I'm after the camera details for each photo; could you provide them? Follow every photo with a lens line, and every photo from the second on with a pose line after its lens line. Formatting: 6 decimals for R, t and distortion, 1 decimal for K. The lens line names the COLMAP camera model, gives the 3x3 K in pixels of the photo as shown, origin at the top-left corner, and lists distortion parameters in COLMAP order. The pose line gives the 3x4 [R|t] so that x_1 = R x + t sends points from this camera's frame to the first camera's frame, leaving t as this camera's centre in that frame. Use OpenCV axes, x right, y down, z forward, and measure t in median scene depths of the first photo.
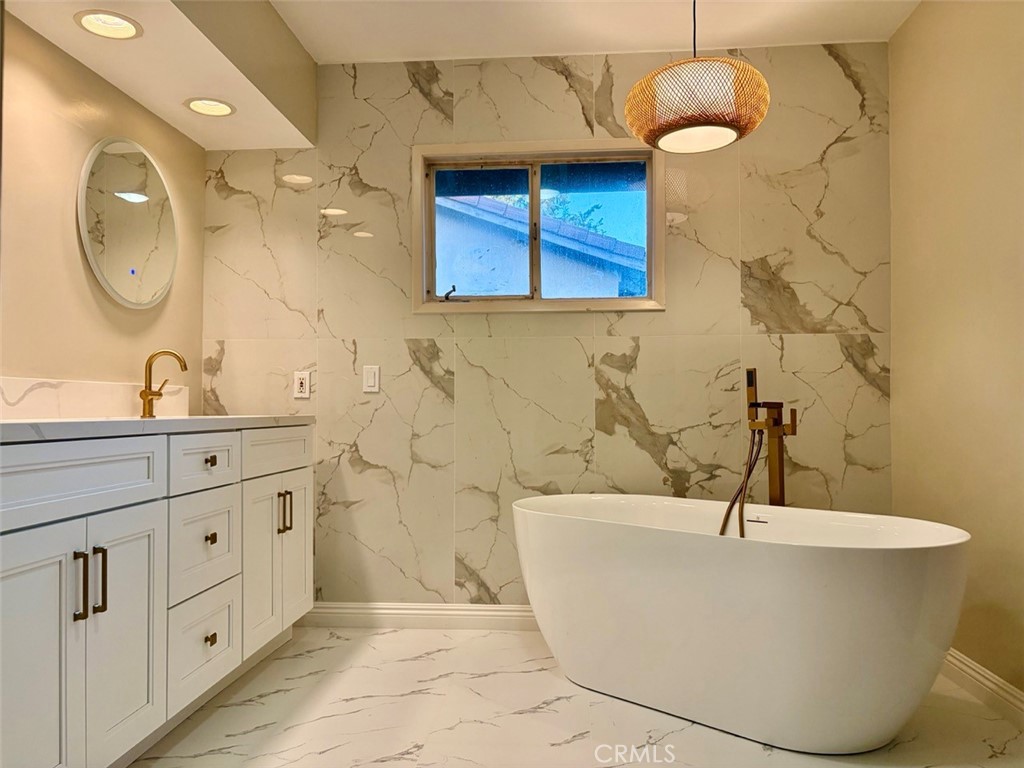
lens RADIAL K [[777.5, 0, 517.2], [0, 777.5, 388.7], [0, 0, 1]] dist [0.056397, -0.058691]
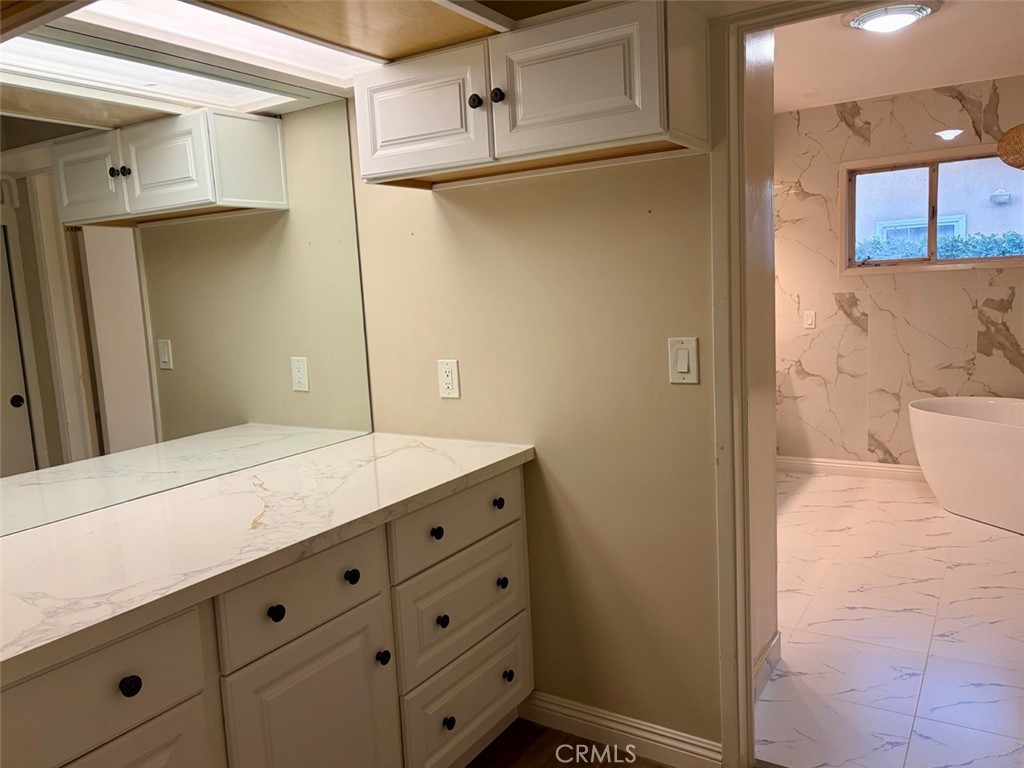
lens RADIAL K [[777.5, 0, 515.0], [0, 777.5, 379.6], [0, 0, 1]] dist [0.056397, -0.058691]
pose [[0.881133, 0.019622, -0.472462, 0.037127], [0.053725, 0.988515, 0.141250, -0.148629], [0.469807, -0.149843, 0.869959, -0.671258]]
